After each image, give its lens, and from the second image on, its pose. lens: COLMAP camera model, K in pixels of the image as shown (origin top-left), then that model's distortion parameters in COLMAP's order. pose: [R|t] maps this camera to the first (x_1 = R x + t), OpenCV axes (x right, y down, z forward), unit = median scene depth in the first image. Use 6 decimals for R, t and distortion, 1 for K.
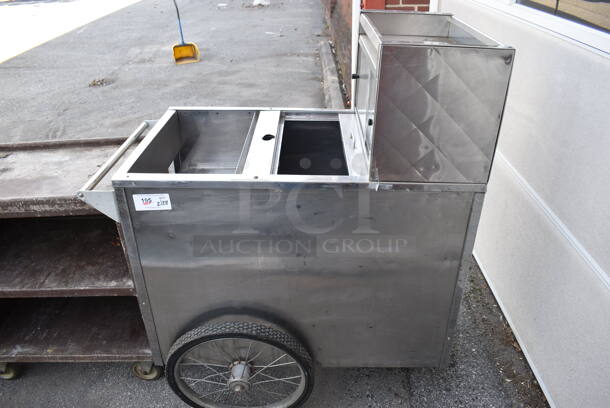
lens RADIAL K [[471.0, 0, 305.0], [0, 471.0, 204.0], [0, 0, 1]] dist [-0.097860, 0.014650]
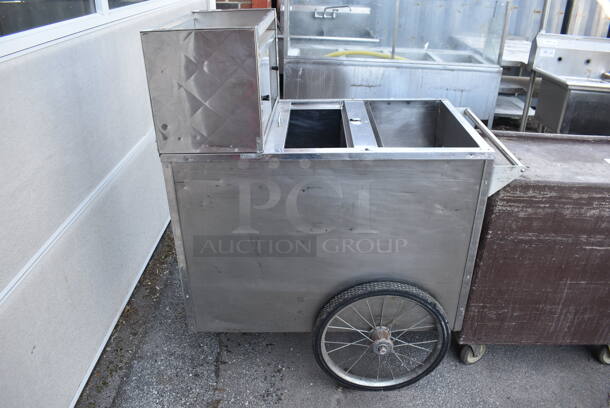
lens RADIAL K [[471.0, 0, 305.0], [0, 471.0, 204.0], [0, 0, 1]] dist [-0.097860, 0.014650]
pose [[-0.999845, -0.004599, 0.016994, 0.019572], [0.011847, 0.538268, 0.842691, -0.947236], [-0.013023, 0.842761, -0.538130, 1.721554]]
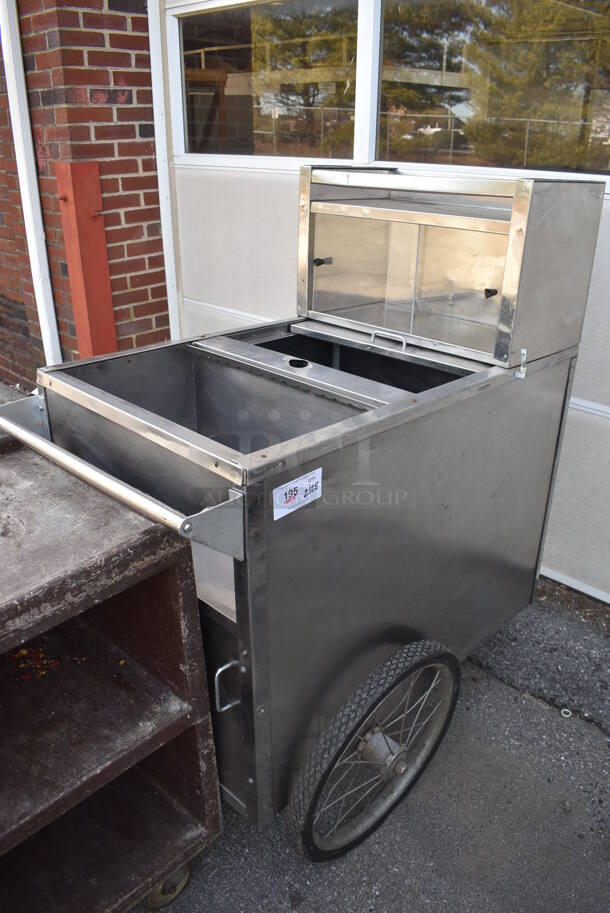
lens RADIAL K [[705.0, 0, 307.8], [0, 705.0, 471.3], [0, 0, 1]] dist [-0.097860, 0.014650]
pose [[0.697858, -0.297052, 0.651732, -0.691226], [0.340847, 0.938034, 0.062575, -0.061316], [-0.629935, 0.178472, 0.755864, 0.316991]]
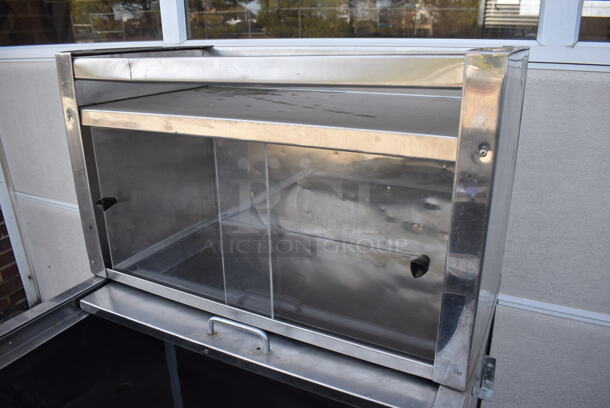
lens RADIAL K [[471.0, 0, 305.0], [0, 471.0, 204.0], [0, 0, 1]] dist [-0.097860, 0.014650]
pose [[0.453660, -0.319598, 0.831895, -0.169493], [0.459480, 0.883724, 0.088940, -0.240068], [-0.763591, 0.341890, 0.547759, 0.672173]]
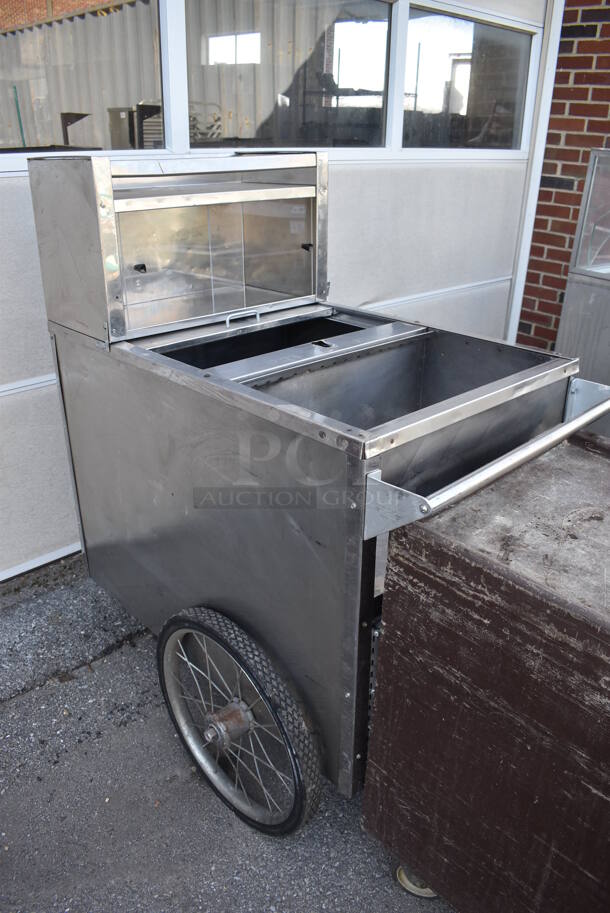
lens RADIAL K [[705.0, 0, 307.8], [0, 705.0, 471.3], [0, 0, 1]] dist [-0.097860, 0.014650]
pose [[-0.683388, -0.325200, 0.653625, -0.713582], [0.354732, 0.634601, 0.686620, -0.666959], [-0.638080, 0.701090, -0.318320, 1.393922]]
